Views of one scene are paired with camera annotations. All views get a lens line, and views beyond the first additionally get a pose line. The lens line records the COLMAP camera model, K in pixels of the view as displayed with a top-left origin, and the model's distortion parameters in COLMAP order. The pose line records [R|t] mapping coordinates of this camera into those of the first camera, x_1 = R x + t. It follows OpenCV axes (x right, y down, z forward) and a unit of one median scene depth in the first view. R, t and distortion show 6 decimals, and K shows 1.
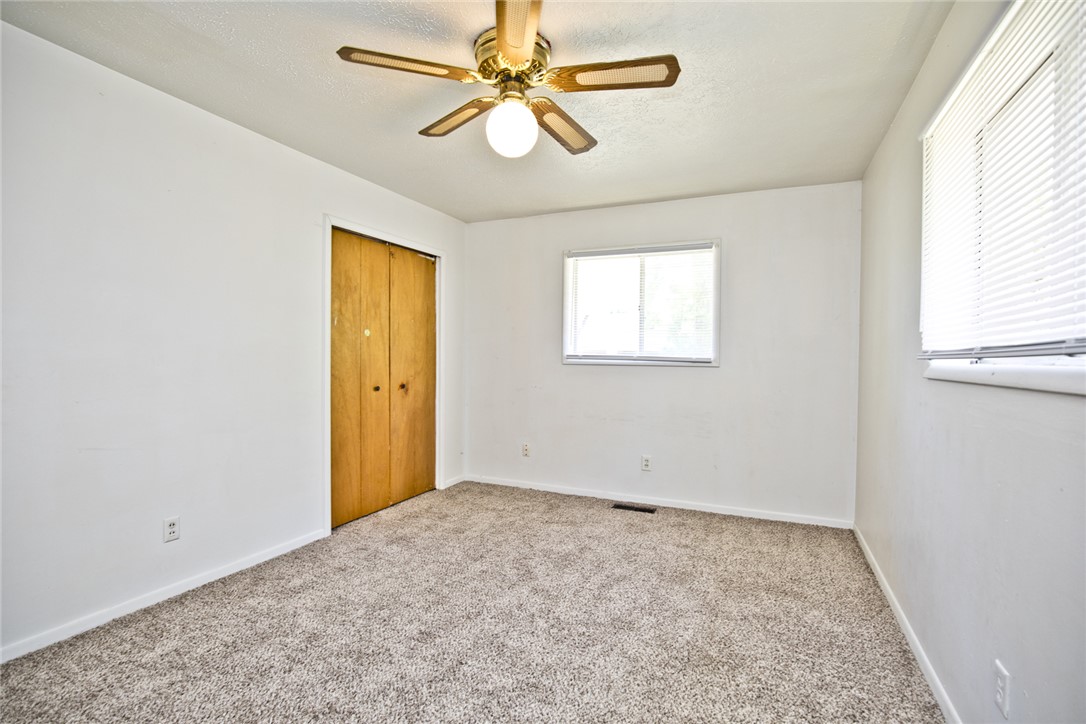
lens RADIAL K [[498.1, 0, 543.0], [0, 498.1, 362.0], [0, 0, 1]] dist [-0.001424, -0.000382]
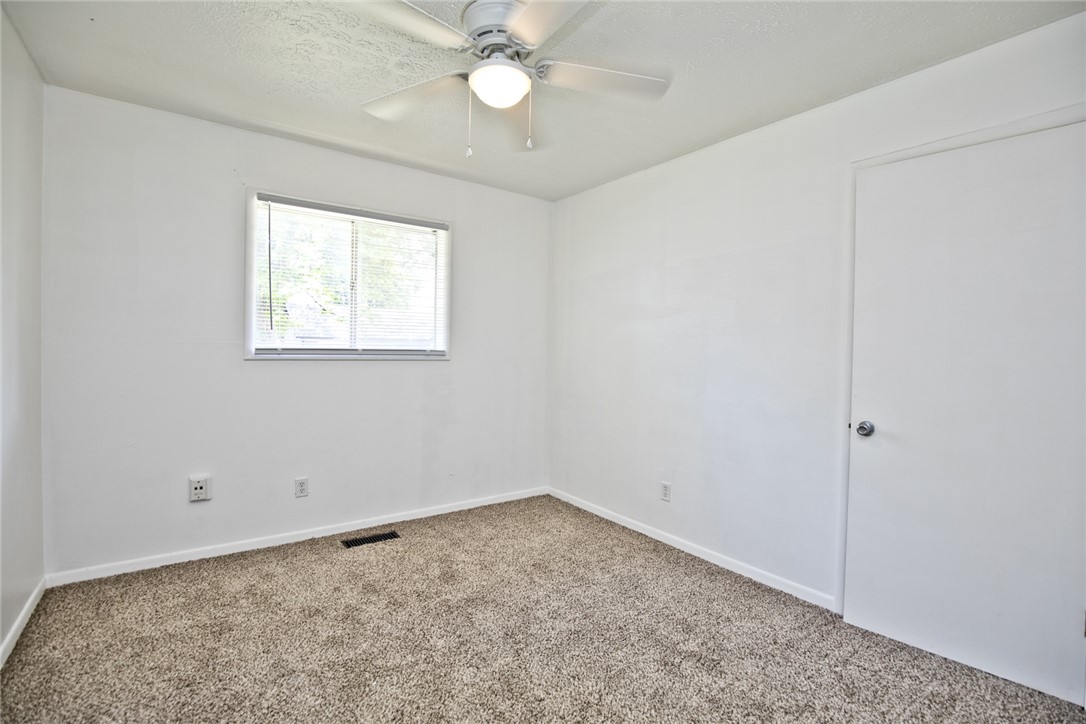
lens RADIAL K [[498.1, 0, 543.0], [0, 498.1, 362.0], [0, 0, 1]] dist [-0.001424, -0.000382]
pose [[0.515436, -0.029863, 0.856408, -0.349557], [-0.001324, 0.999364, 0.035644, -0.018961], [-0.856927, -0.019506, 0.515068, 0.353652]]
